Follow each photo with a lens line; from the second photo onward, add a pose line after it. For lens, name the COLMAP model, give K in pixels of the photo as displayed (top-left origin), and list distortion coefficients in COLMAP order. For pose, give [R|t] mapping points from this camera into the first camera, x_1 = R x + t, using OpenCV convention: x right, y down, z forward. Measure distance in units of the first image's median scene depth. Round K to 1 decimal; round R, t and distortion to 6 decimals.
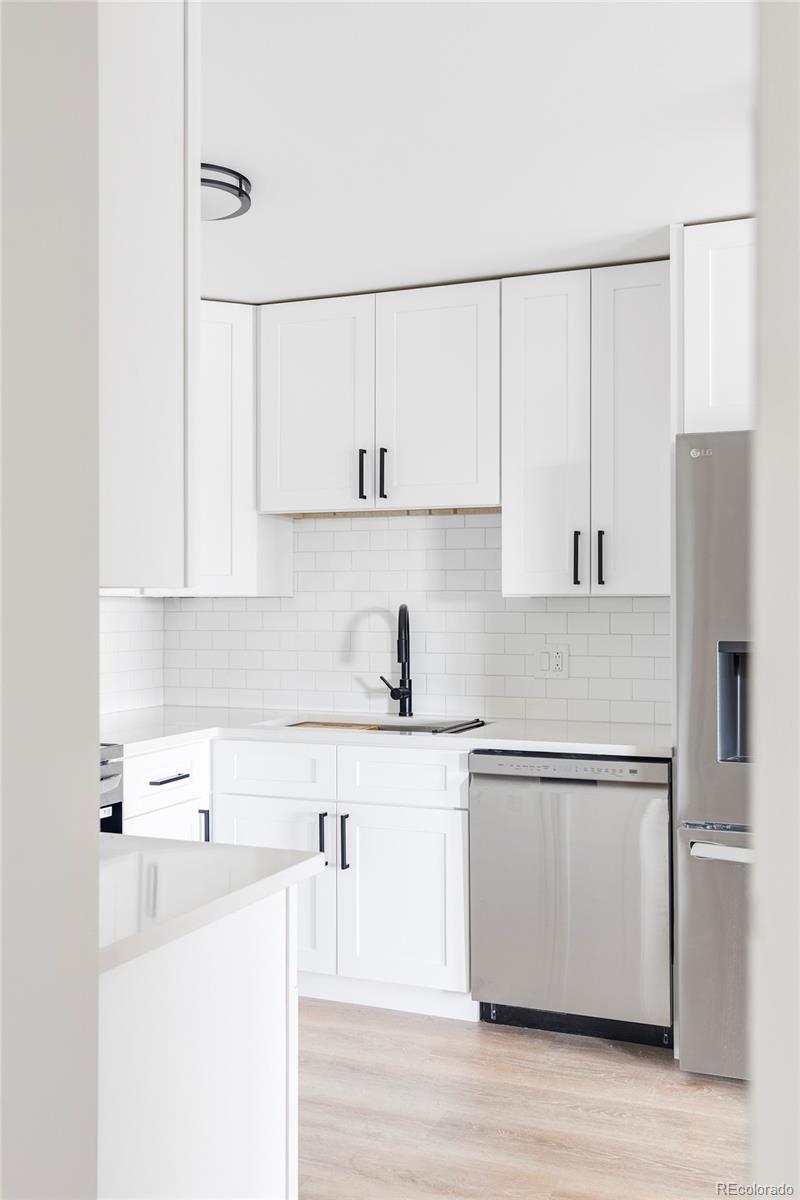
lens RADIAL K [[1197.8, 0, 402.6], [0, 1197.8, 604.2], [0, 0, 1]] dist [-0.018900, 0.000000]
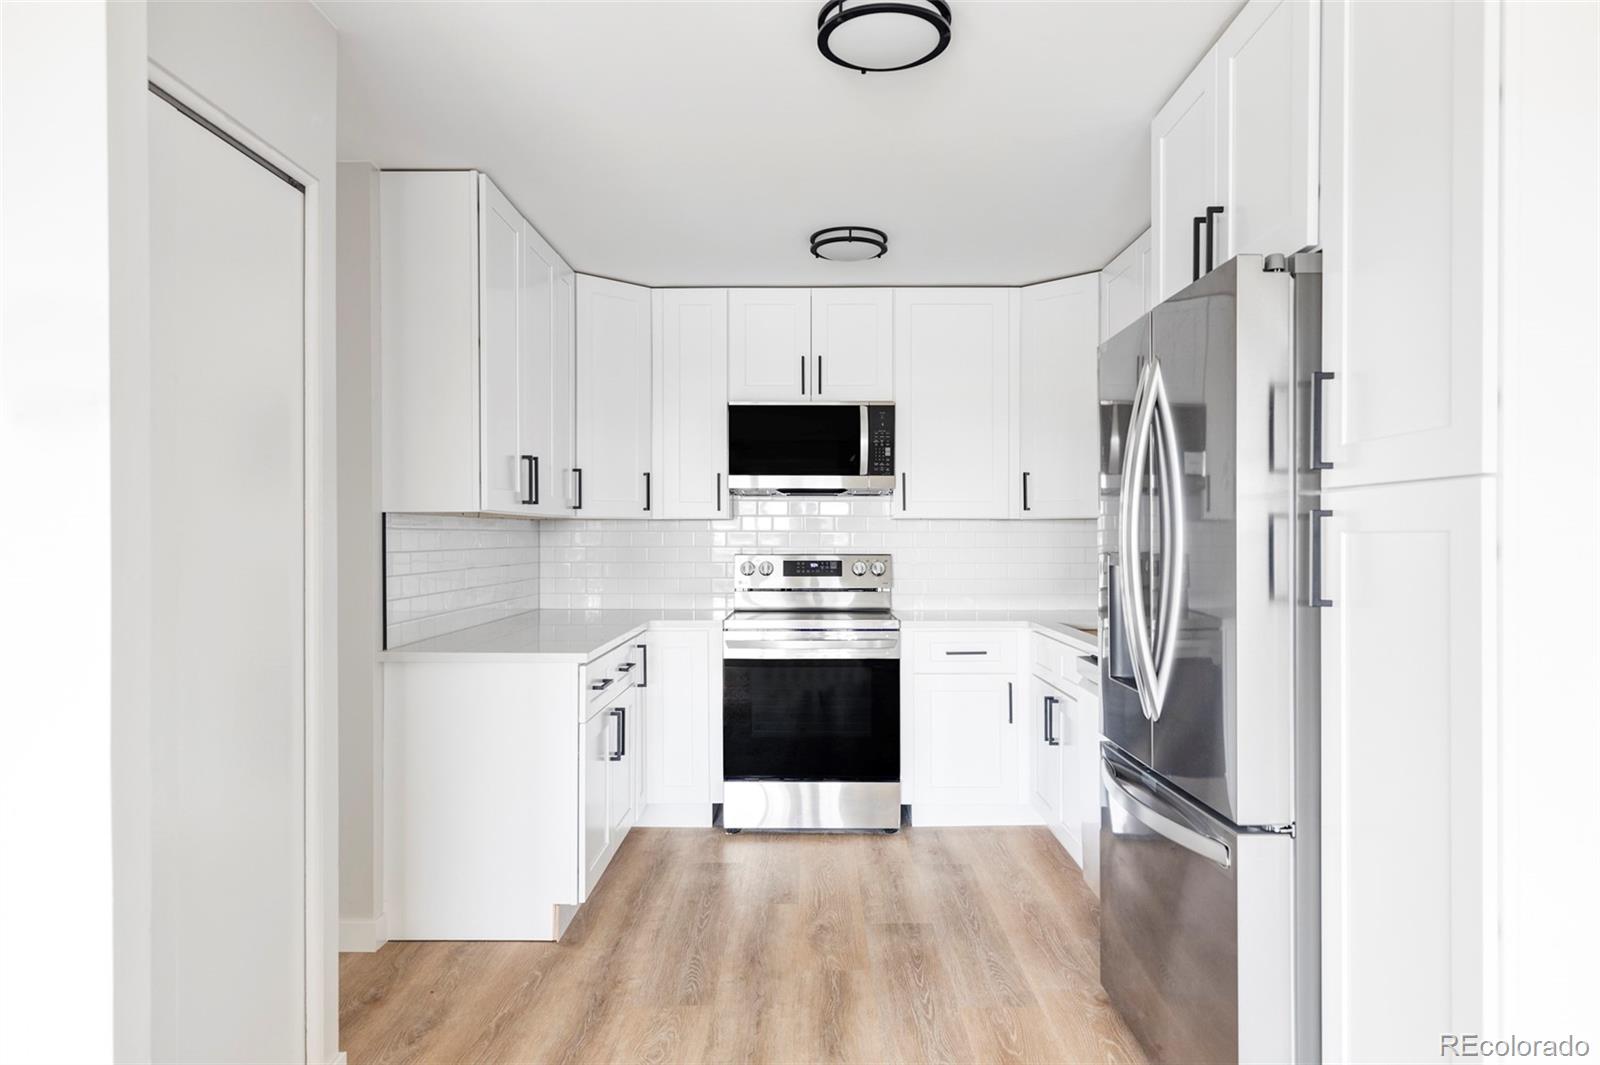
lens RADIAL K [[1043.0, 0, 795.9], [0, 1043.0, 529.0], [0, 0, 1]] dist [0.007429, -0.000237]
pose [[0.359946, -0.002460, -0.932970, 0.888262], [0.000680, 0.999997, -0.002374, 0.000830], [0.932973, 0.000220, 0.359947, 0.391358]]
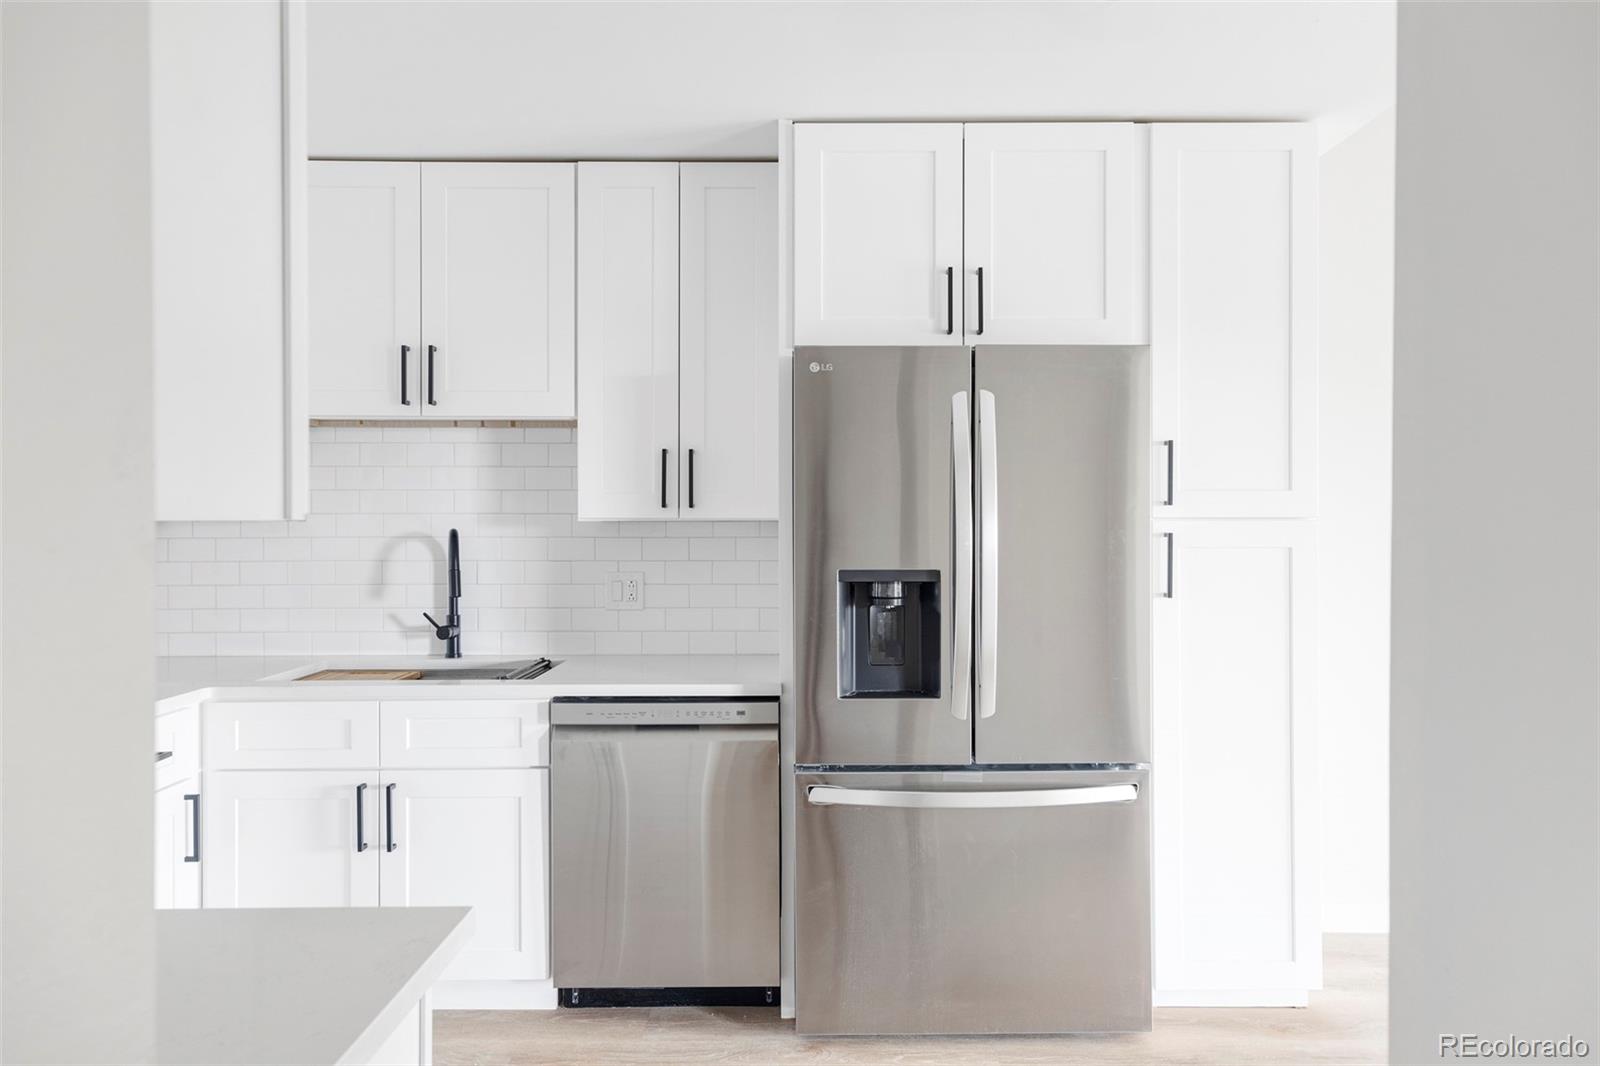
lens RADIAL K [[1043.0, 0, 789.9], [0, 1043.0, 522.5], [0, 0, 1]] dist [0.007429, -0.000237]
pose [[0.918371, -0.001675, 0.395718, -0.082703], [0.000429, 0.999995, 0.003237, -0.007879], [-0.395721, -0.002803, 0.918366, 0.235880]]
